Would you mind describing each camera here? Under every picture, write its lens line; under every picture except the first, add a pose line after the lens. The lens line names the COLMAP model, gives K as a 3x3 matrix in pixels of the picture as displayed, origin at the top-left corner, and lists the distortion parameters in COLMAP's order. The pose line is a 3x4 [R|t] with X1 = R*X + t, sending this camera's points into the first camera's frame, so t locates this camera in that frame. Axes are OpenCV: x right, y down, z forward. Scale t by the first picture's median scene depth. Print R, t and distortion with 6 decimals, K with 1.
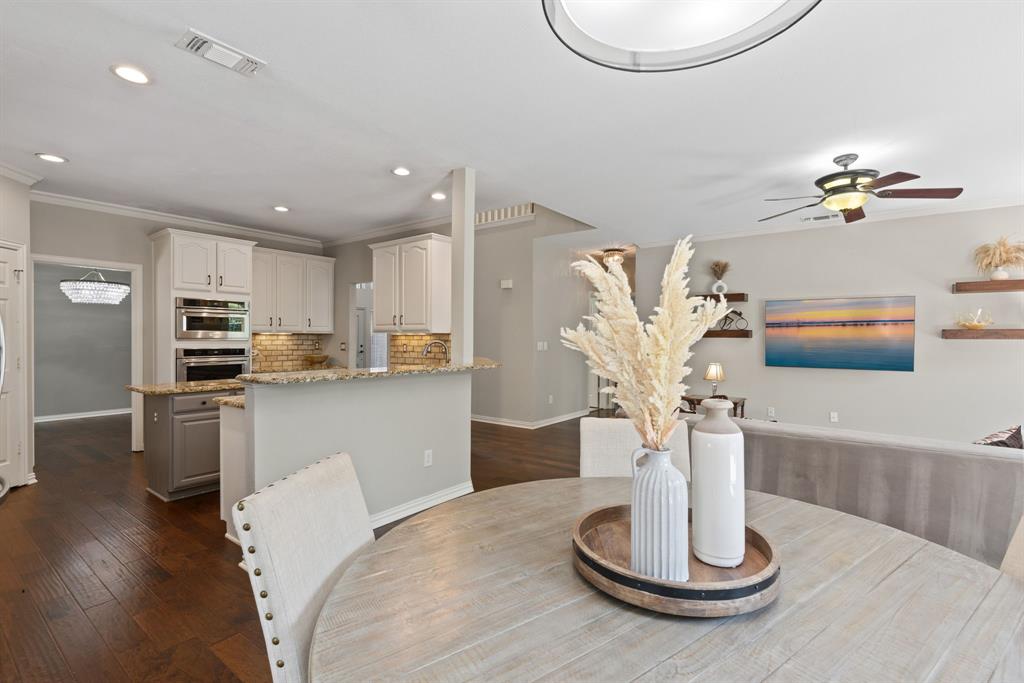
lens RADIAL K [[473.4, 0, 510.7], [0, 473.4, 341.0], [0, 0, 1]] dist [-0.009630, 0.003524]
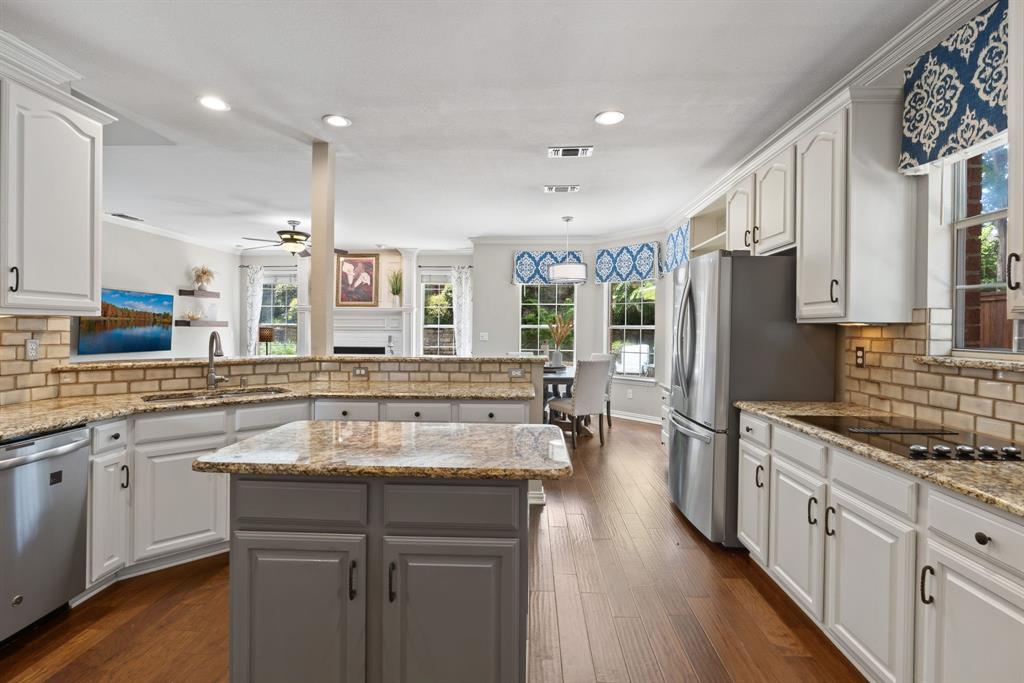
lens RADIAL K [[473.4, 0, 514.1], [0, 473.4, 329.1], [0, 0, 1]] dist [-0.009630, 0.003524]
pose [[-0.566152, -0.006377, 0.824276, -0.768596], [-0.002885, 0.999979, 0.005755, -0.007280], [-0.824296, 0.000880, -0.566159, 0.865112]]
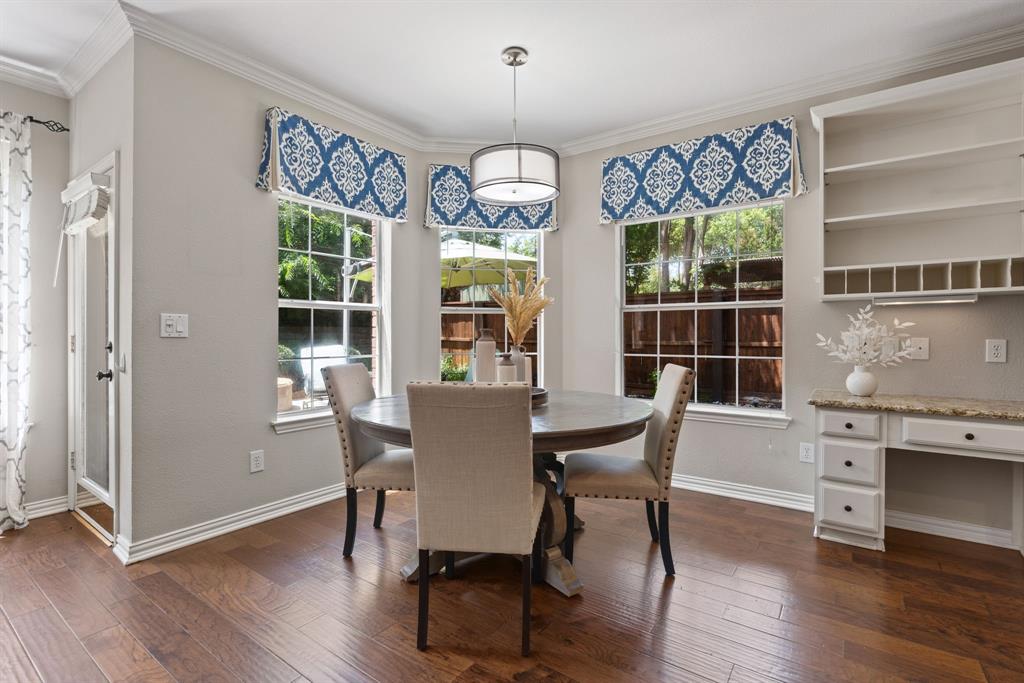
lens RADIAL K [[473.4, 0, 513.7], [0, 473.4, 336.6], [0, 0, 1]] dist [-0.009630, 0.003524]
pose [[-0.999762, -0.002134, -0.021705, 0.068473], [-0.002353, 0.999947, 0.010043, 0.026817], [0.021683, 0.010092, -0.999714, 0.631838]]
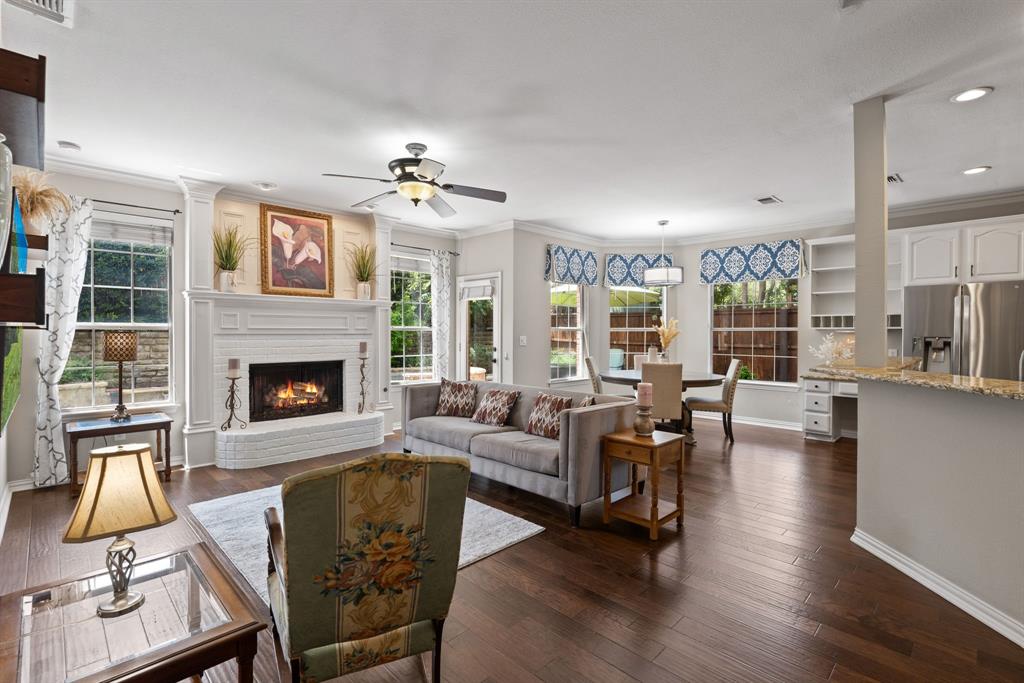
lens RADIAL K [[473.4, 0, 514.7], [0, 473.4, 333.8], [0, 0, 1]] dist [-0.009630, 0.003524]
pose [[-0.989748, -0.004842, 0.142745, 0.240037], [-0.003384, 0.999940, 0.010456, -0.006950], [-0.142787, 0.009866, -0.989704, 1.284694]]
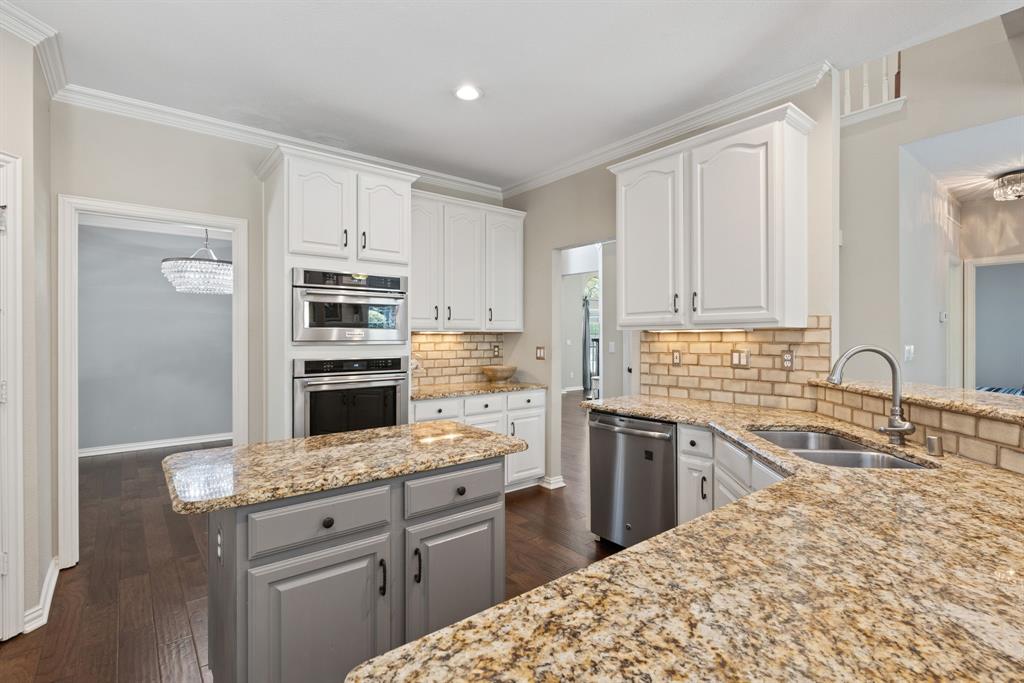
lens RADIAL K [[473.4, 0, 505.4], [0, 473.4, 339.7], [0, 0, 1]] dist [-0.009630, 0.003524]
pose [[0.968422, -0.004766, -0.249273, -0.279577], [0.003873, 0.999984, -0.004073, -0.003871], [0.249288, 0.002979, 0.968425, 0.446056]]
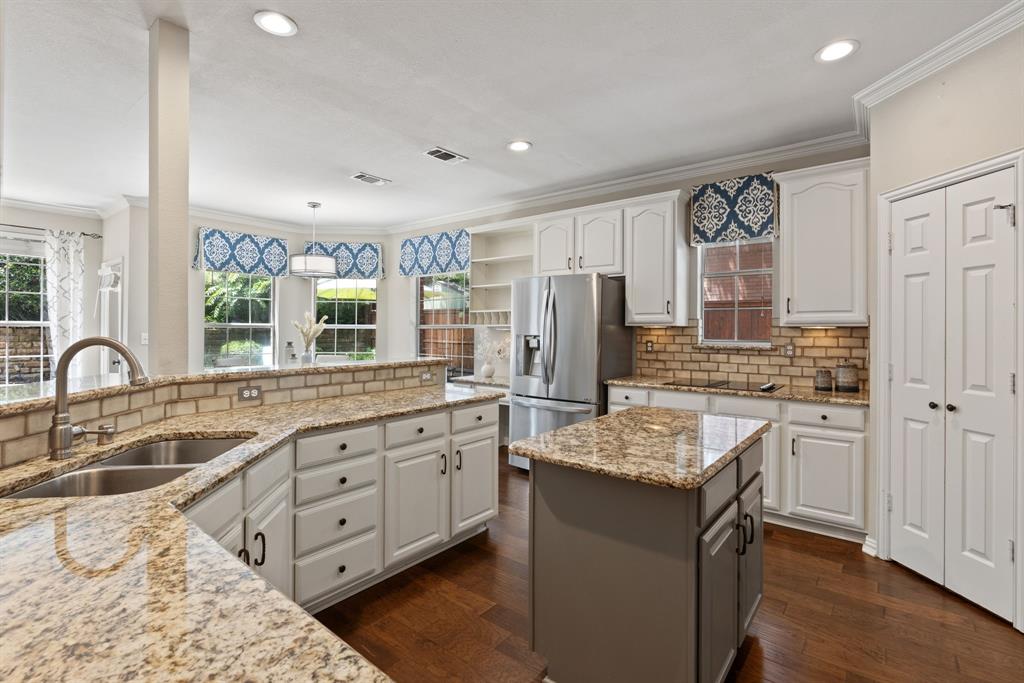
lens RADIAL K [[473.4, 0, 515.7], [0, 473.4, 328.0], [0, 0, 1]] dist [-0.009630, 0.003524]
pose [[-0.999630, -0.008039, 0.025998, -0.379619], [-0.007986, 0.999966, 0.002112, -0.008255], [-0.026014, 0.001904, -0.999660, 1.101084]]
